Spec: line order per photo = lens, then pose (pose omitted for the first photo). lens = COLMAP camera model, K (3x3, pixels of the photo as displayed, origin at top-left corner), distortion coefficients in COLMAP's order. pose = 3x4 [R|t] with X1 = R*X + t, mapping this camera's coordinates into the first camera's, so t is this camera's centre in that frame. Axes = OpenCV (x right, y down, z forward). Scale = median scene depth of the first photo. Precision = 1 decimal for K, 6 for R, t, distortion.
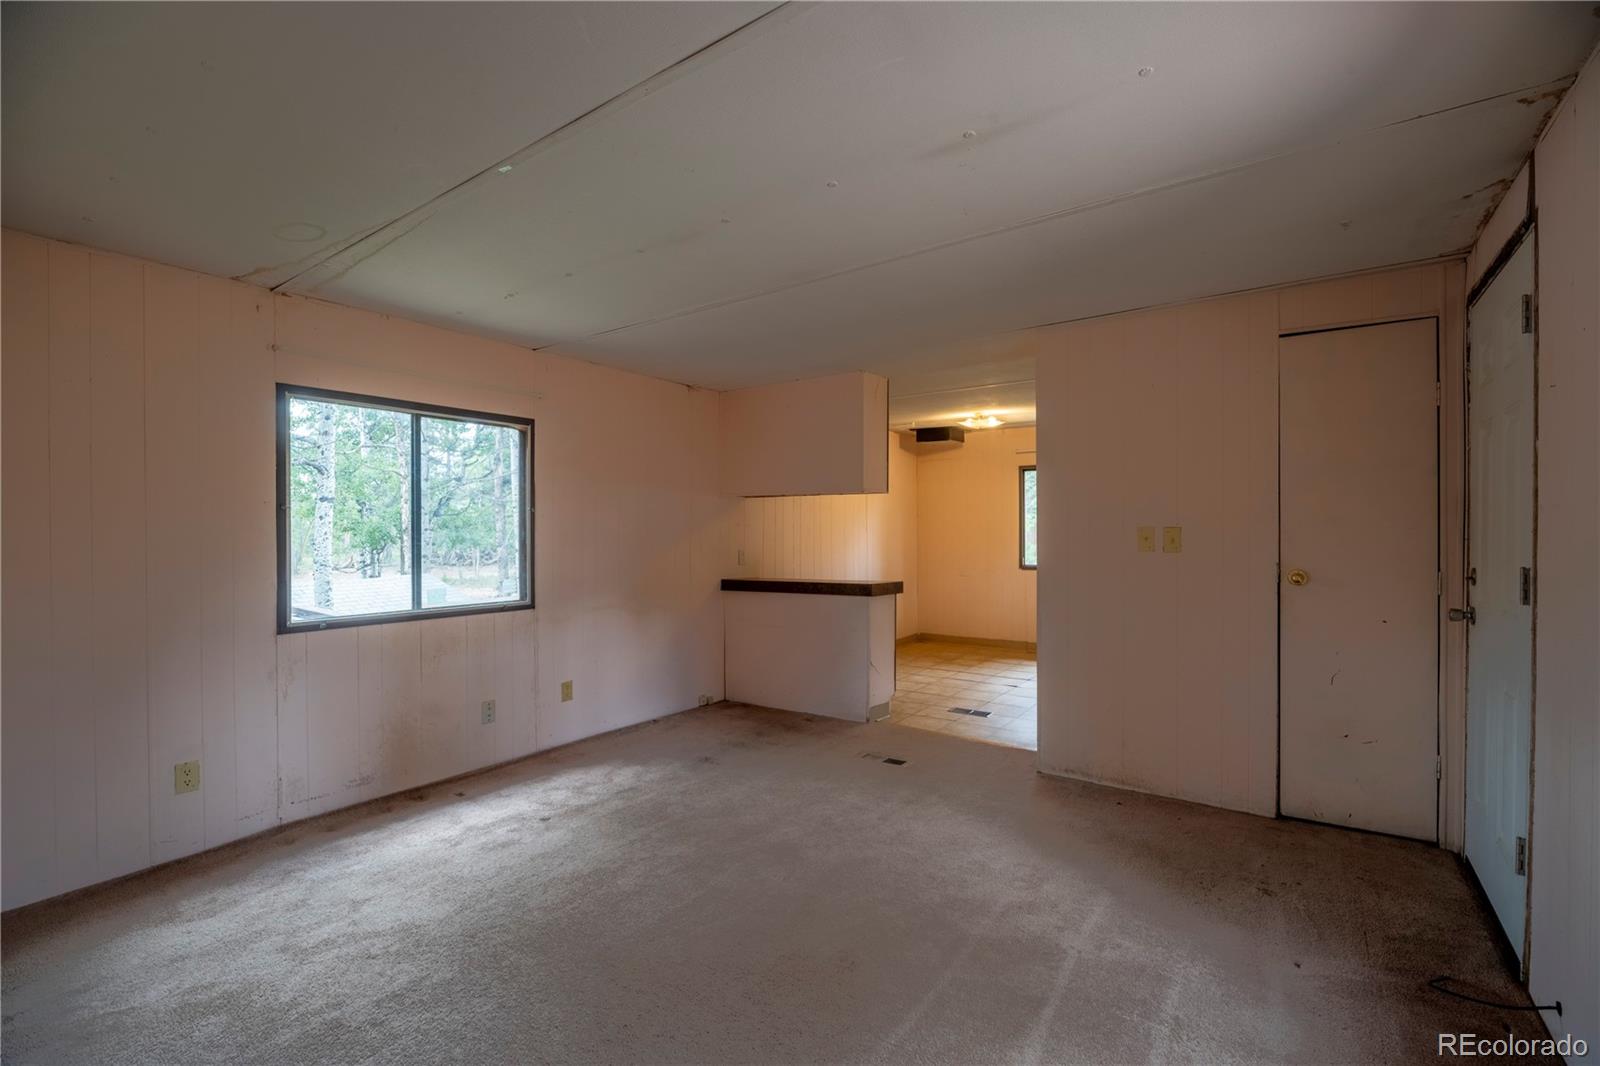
lens RADIAL K [[705.6, 0, 800.0], [0, 705.6, 533.0], [0, 0, 1]] dist [-0.001748, -0.000296]
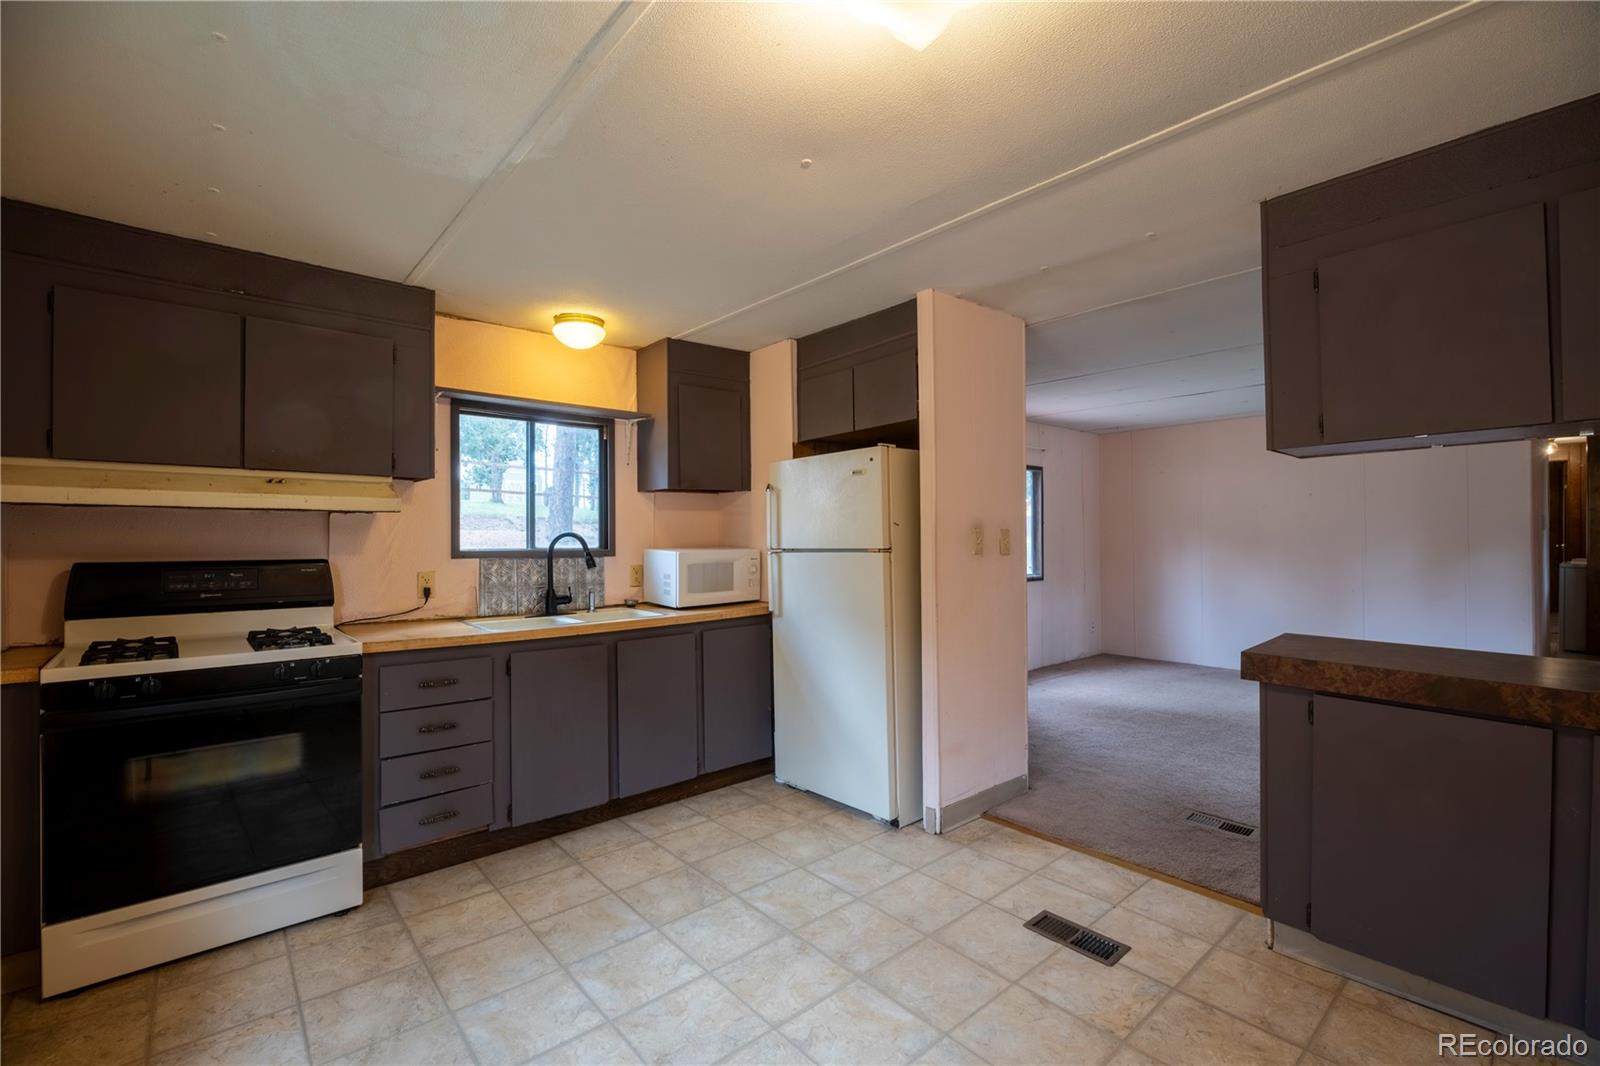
lens RADIAL K [[705.6, 0, 800.0], [0, 705.6, 533.0], [0, 0, 1]] dist [-0.001748, -0.000296]
pose [[-0.973523, 0.008873, 0.228415, 0.314027], [0.007821, 0.999954, -0.005513, -0.002595], [-0.228454, -0.003581, -0.973548, 1.506717]]
